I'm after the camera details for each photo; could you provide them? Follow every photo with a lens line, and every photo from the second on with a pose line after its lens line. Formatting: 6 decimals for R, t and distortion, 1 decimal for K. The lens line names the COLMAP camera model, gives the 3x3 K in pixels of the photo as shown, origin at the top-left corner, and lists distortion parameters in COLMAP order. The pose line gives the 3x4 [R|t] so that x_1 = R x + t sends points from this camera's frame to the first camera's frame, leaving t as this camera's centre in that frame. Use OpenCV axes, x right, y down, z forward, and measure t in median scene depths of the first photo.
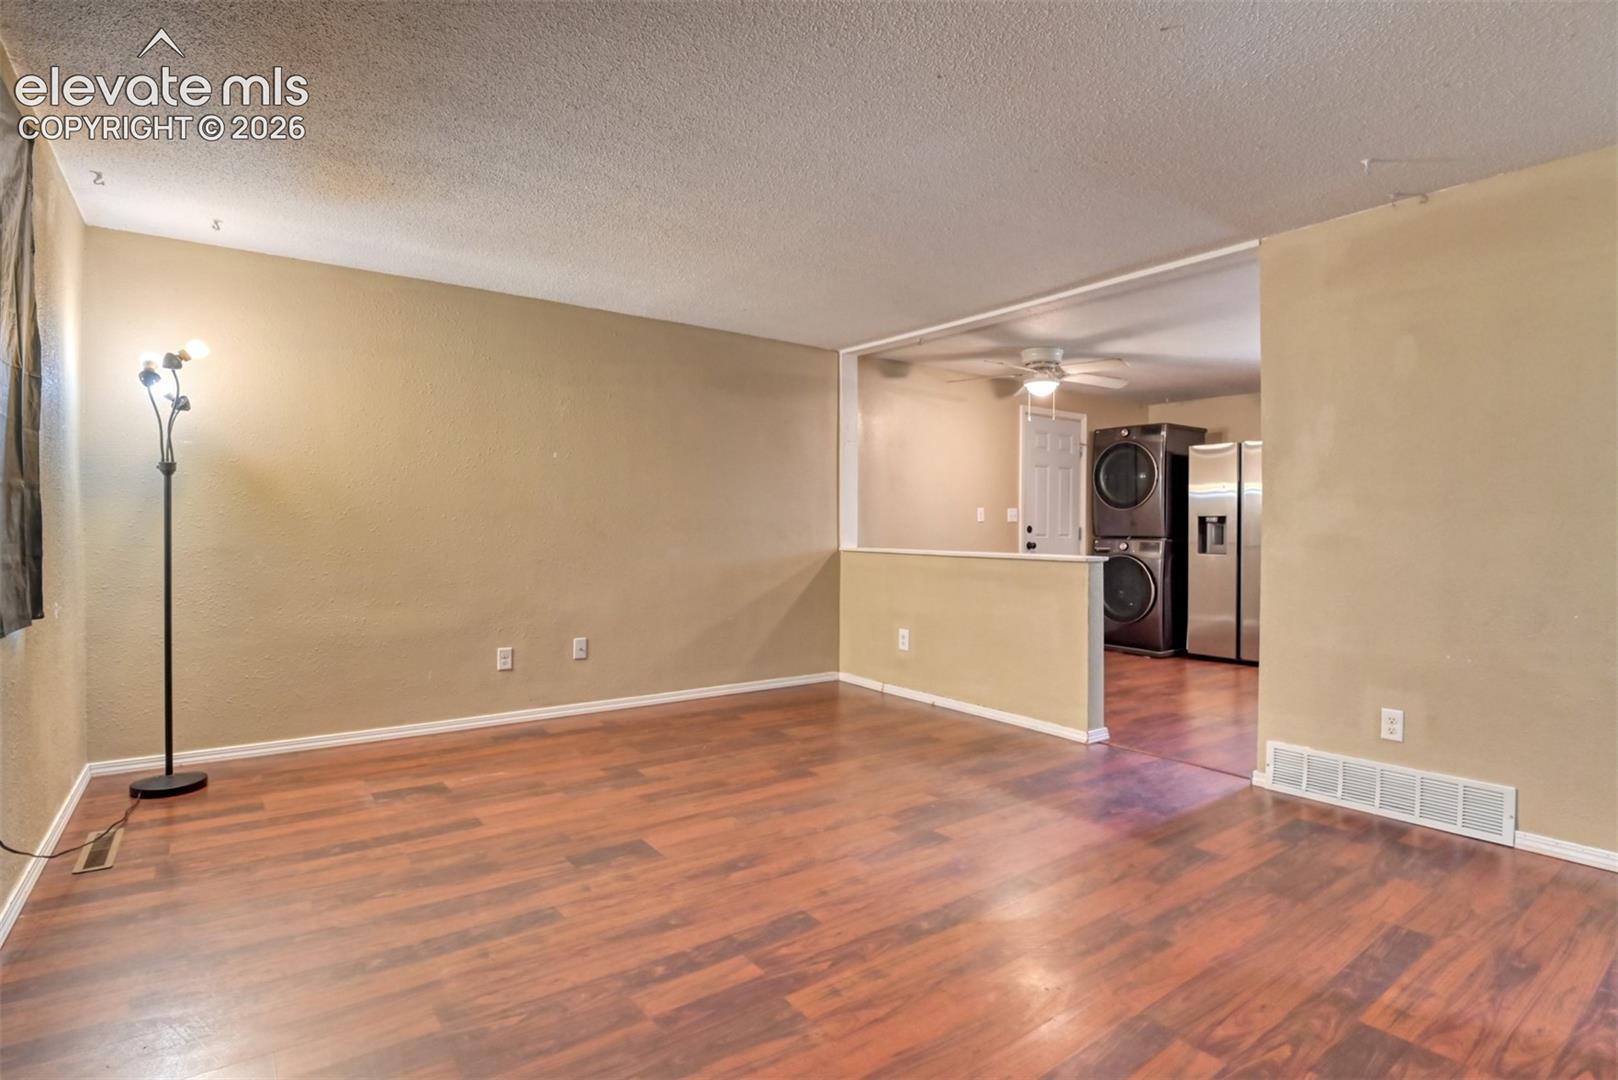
lens RADIAL K [[795.4, 0, 799.4], [0, 795.4, 539.0], [0, 0, 1]] dist [-0.023733, -0.005132]
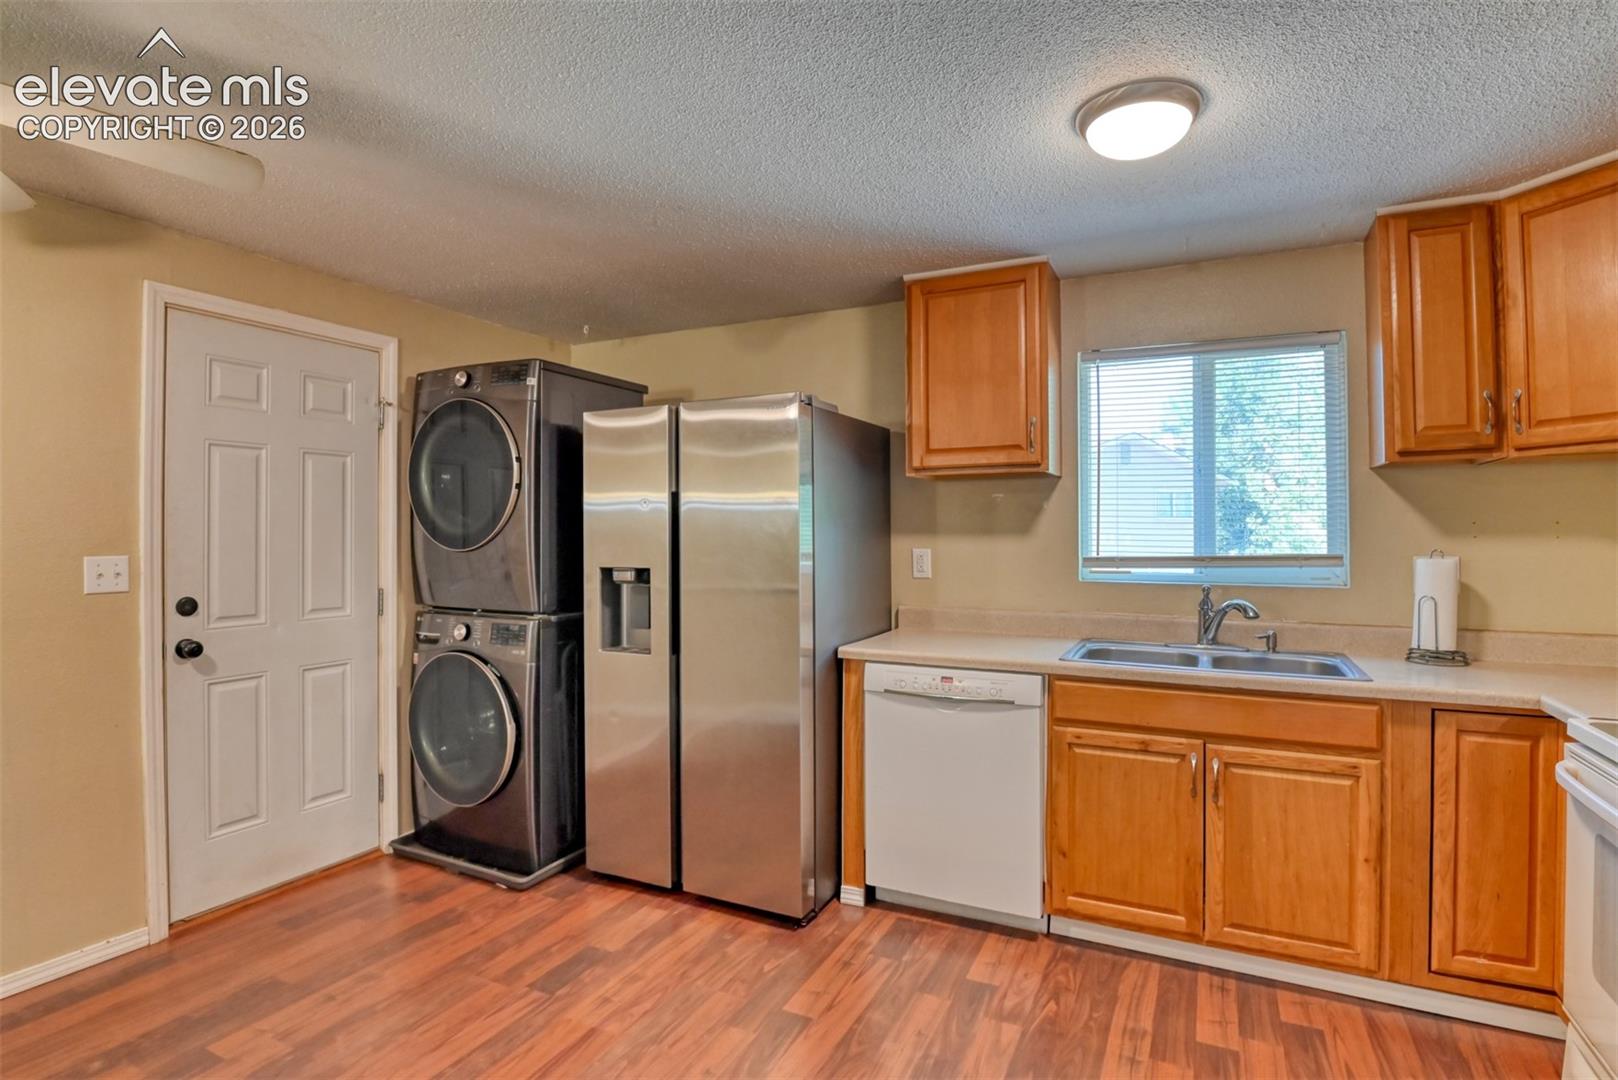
lens RADIAL K [[795.4, 0, 823.9], [0, 795.4, 531.2], [0, 0, 1]] dist [-0.023733, -0.005132]
pose [[0.881081, -0.006791, 0.472917, 0.731429], [0.011592, 0.999907, -0.007237, -0.081543], [-0.472824, 0.011859, 0.881077, 0.974734]]
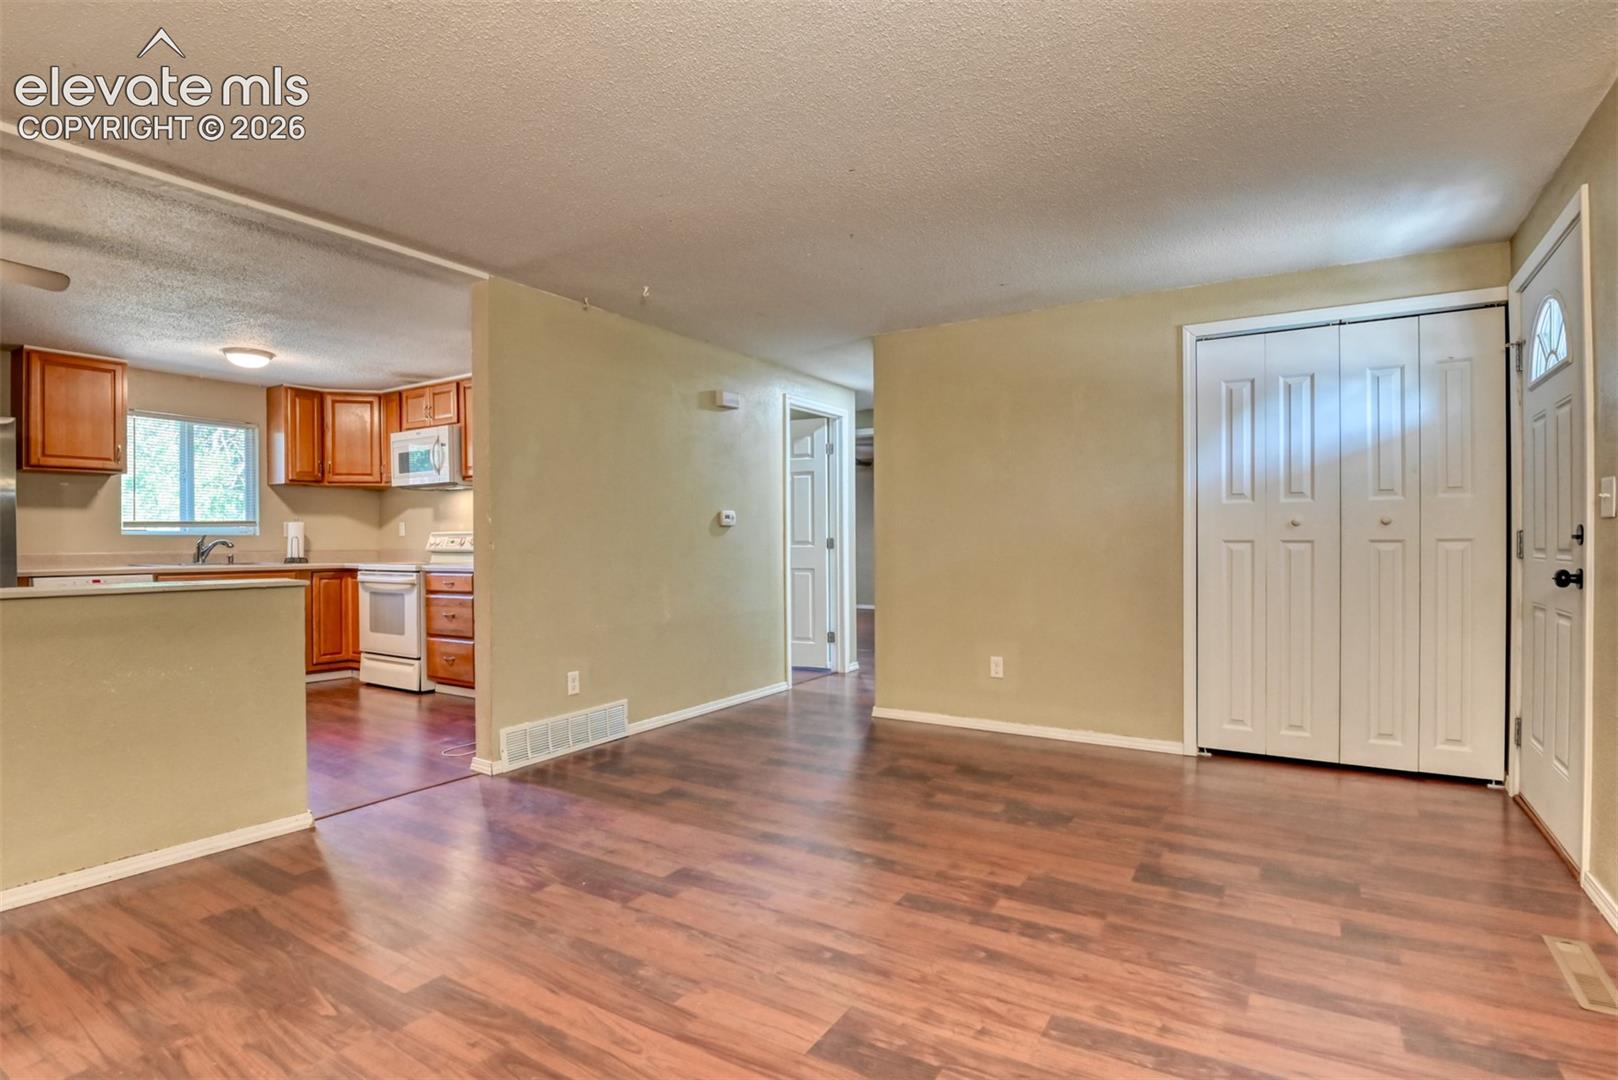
lens RADIAL K [[795.4, 0, 821.5], [0, 795.4, 538.3], [0, 0, 1]] dist [-0.023733, -0.005132]
pose [[-0.381223, -0.003380, 0.924477, -0.577638], [0.007966, 0.999944, 0.006941, -0.021854], [-0.924449, 0.010010, -0.381175, 0.911492]]
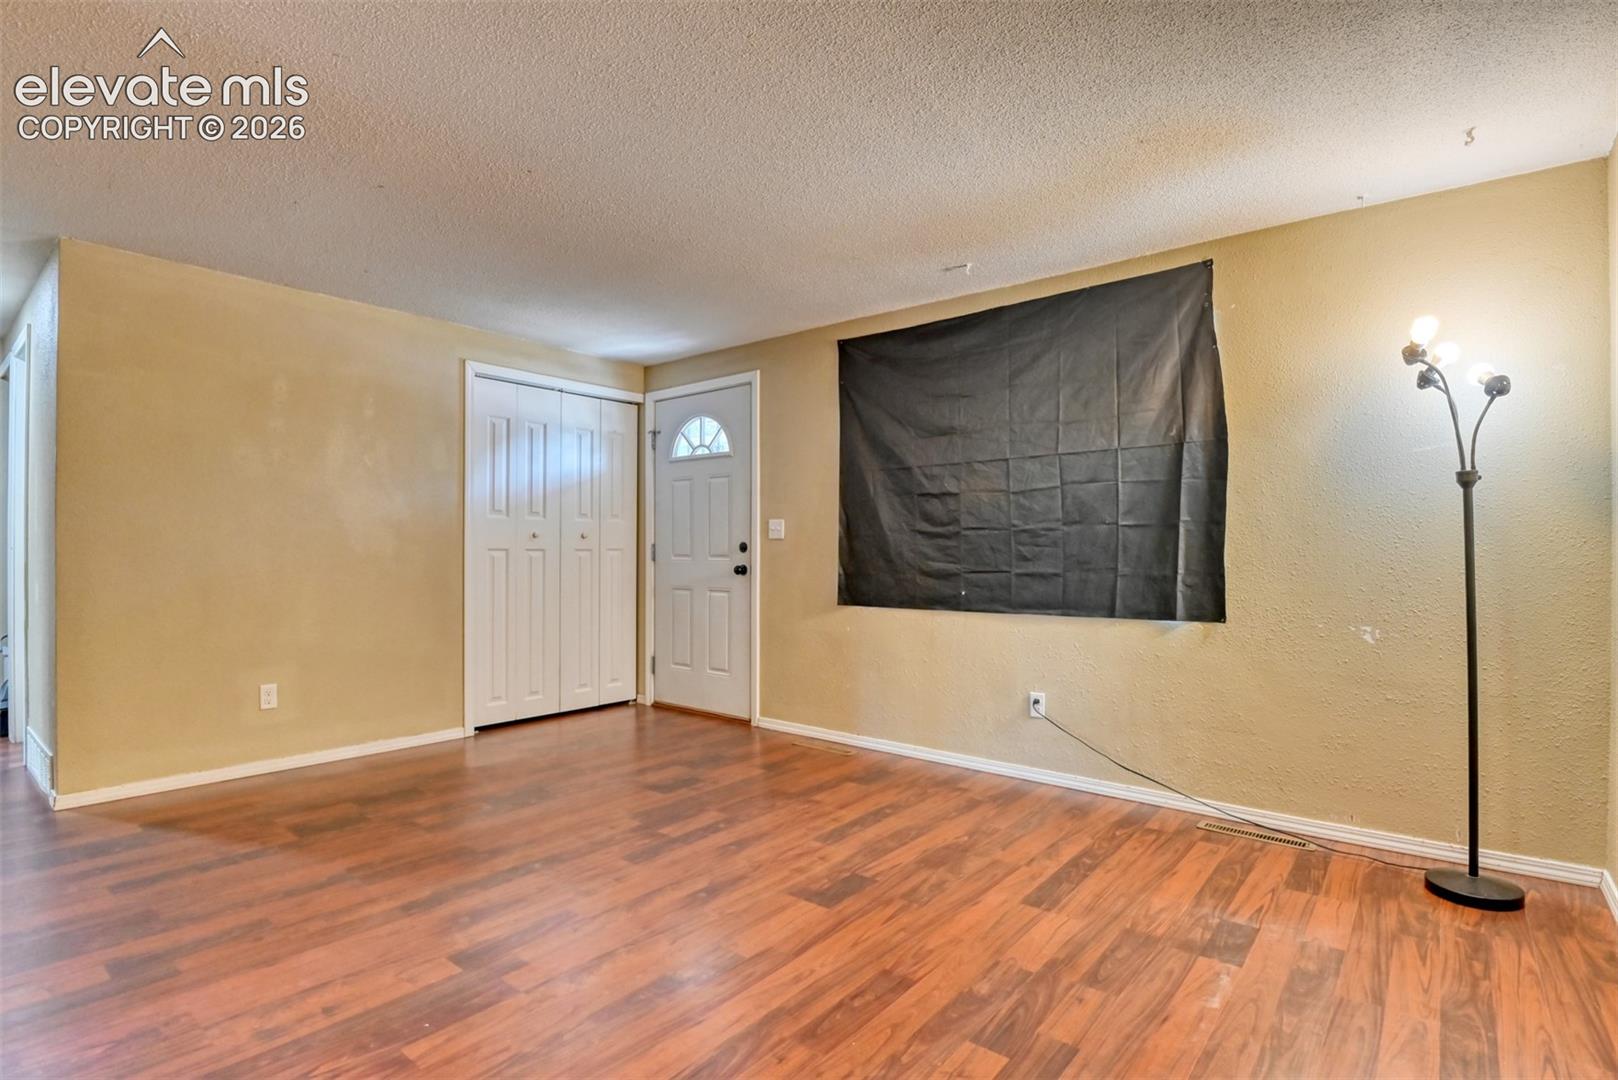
lens RADIAL K [[795.4, 0, 812.9], [0, 795.4, 556.5], [0, 0, 1]] dist [-0.023733, -0.005132]
pose [[-0.965465, -0.009250, -0.260368, 0.038631], [-0.013284, 0.999817, 0.013738, -0.019473], [0.260193, 0.016723, -0.965412, 1.374838]]
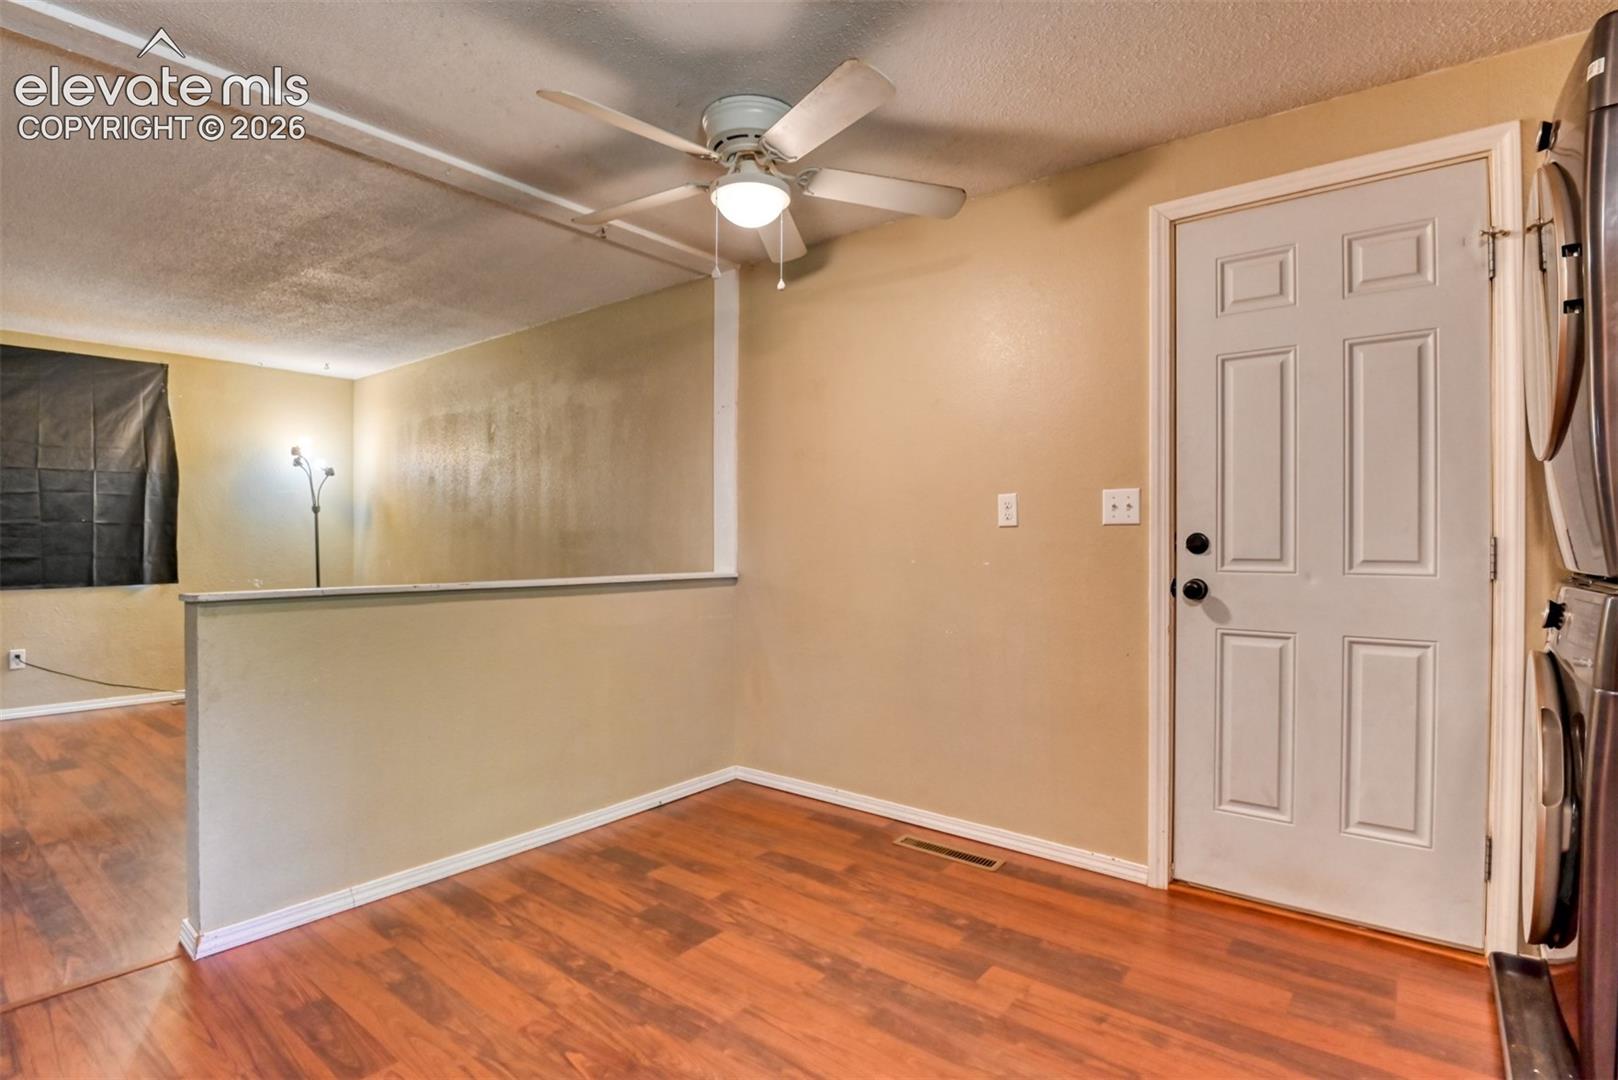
lens RADIAL K [[795.4, 0, 818.2], [0, 795.4, 548.0], [0, 0, 1]] dist [-0.023733, -0.005132]
pose [[0.275588, -0.000759, -0.961276, 1.106337], [-0.011368, 0.999927, -0.004049, -0.013509], [0.961209, 0.012044, 0.275559, 1.398782]]
